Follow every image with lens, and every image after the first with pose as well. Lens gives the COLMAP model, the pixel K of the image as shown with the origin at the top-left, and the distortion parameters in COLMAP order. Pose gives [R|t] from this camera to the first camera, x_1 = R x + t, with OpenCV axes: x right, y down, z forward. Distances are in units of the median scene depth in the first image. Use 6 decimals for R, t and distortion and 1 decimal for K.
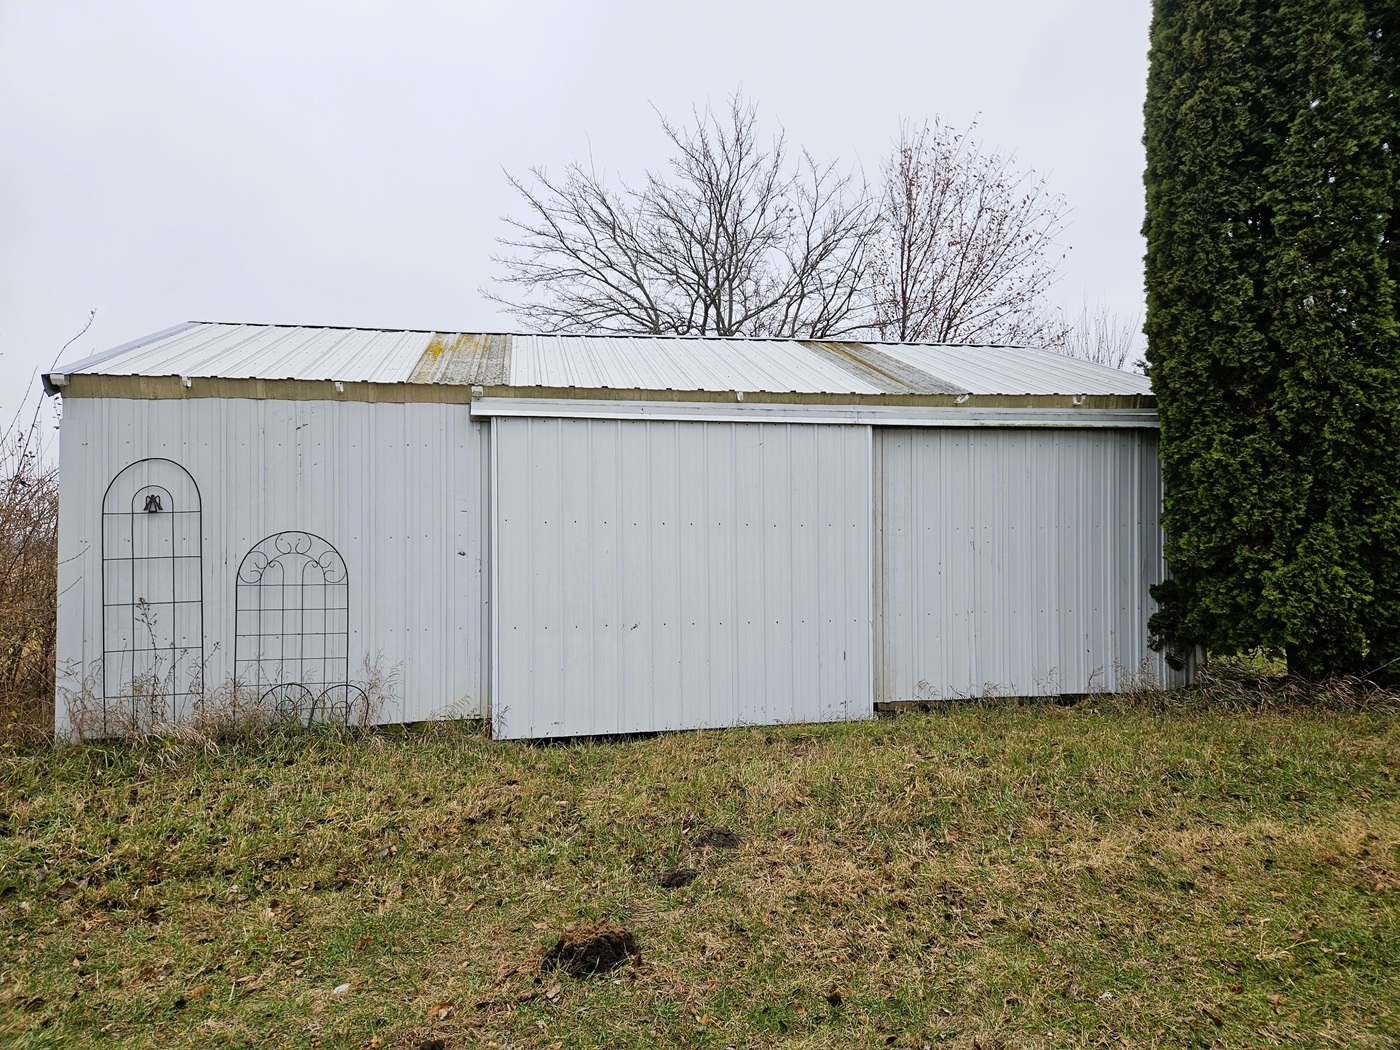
lens RADIAL K [[933.2, 0, 693.0], [0, 933.2, 523.0], [0, 0, 1]] dist [0.097722, -0.082199]
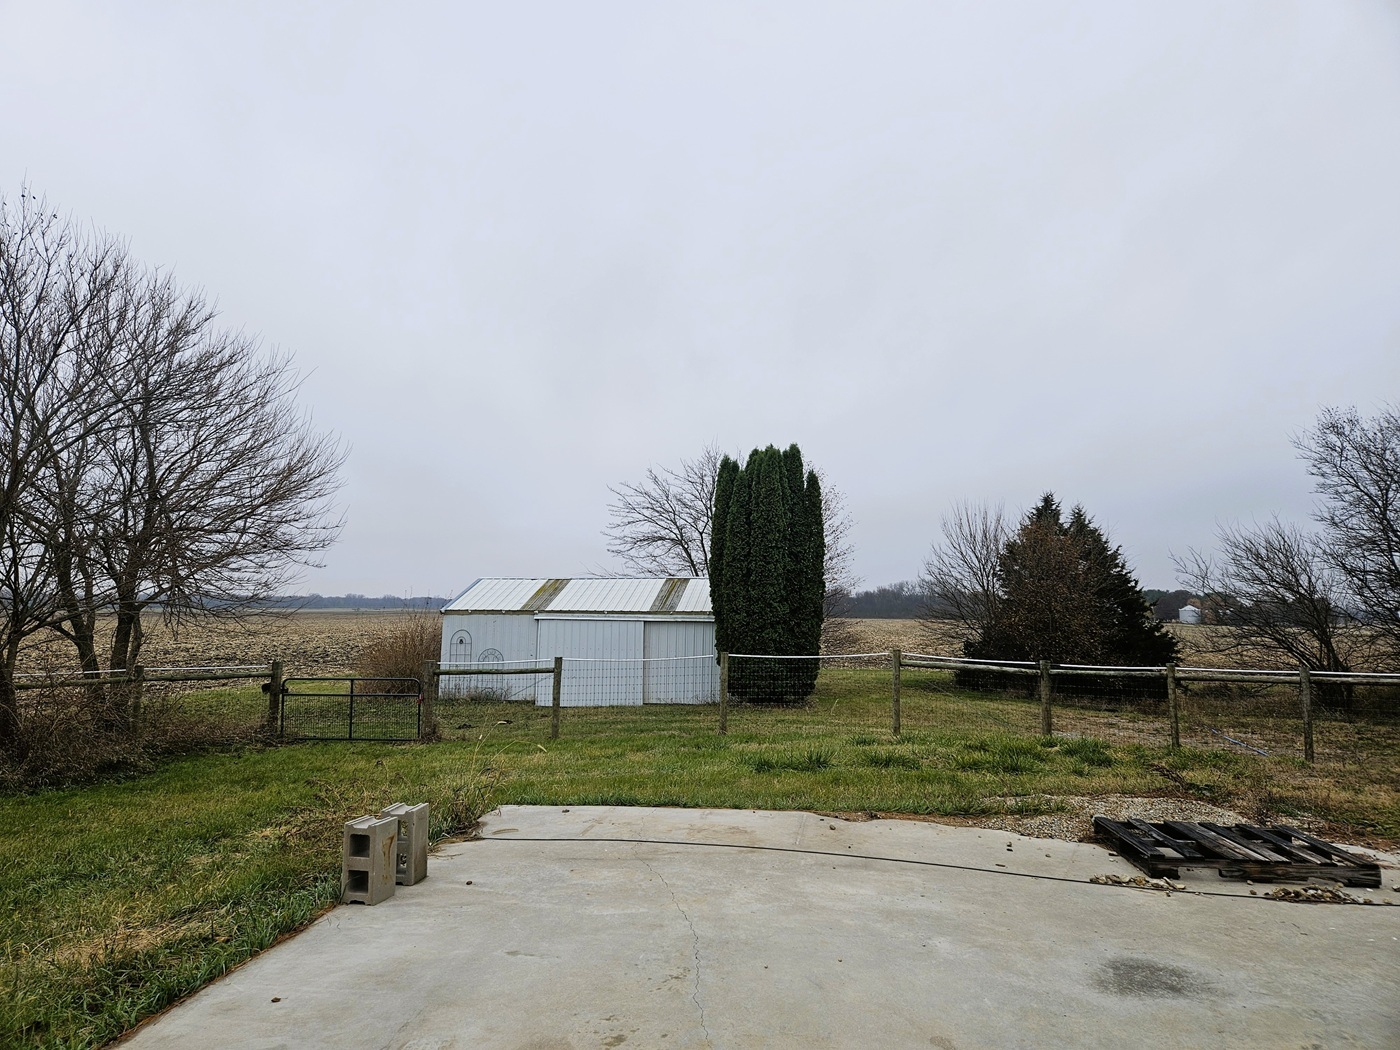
lens RADIAL K [[933.2, 0, 693.0], [0, 933.2, 523.0], [0, 0, 1]] dist [0.097722, -0.082199]
pose [[0.943559, -0.013923, -0.330912, 1.653908], [-0.016035, 0.996024, -0.087629, -0.181412], [0.330816, 0.087989, 0.939584, -2.416697]]
